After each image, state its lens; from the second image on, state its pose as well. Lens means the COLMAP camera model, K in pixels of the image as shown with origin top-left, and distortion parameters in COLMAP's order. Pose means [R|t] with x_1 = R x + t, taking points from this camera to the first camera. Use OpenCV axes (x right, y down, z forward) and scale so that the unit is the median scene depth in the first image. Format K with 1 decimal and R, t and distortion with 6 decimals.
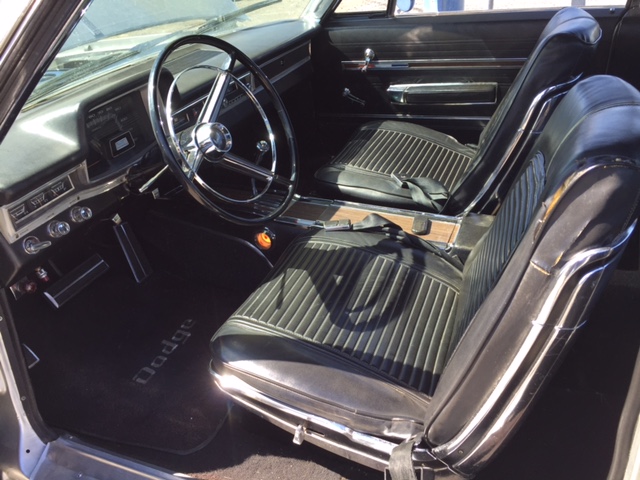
lens RADIAL K [[545.3, 0, 321.1], [0, 545.3, 238.8], [0, 0, 1]] dist [0.101348, -0.143892]
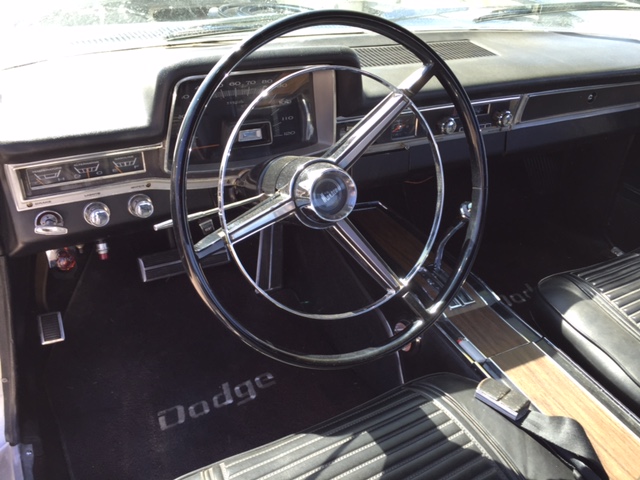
lens RADIAL K [[545.3, 0, 321.1], [0, 545.3, 238.8], [0, 0, 1]] dist [0.101348, -0.143892]
pose [[0.770494, 0.463027, -0.438115, 0.068256], [-0.442184, 0.883279, 0.155854, -0.203401], [0.459143, 0.073643, 0.885305, 0.442348]]
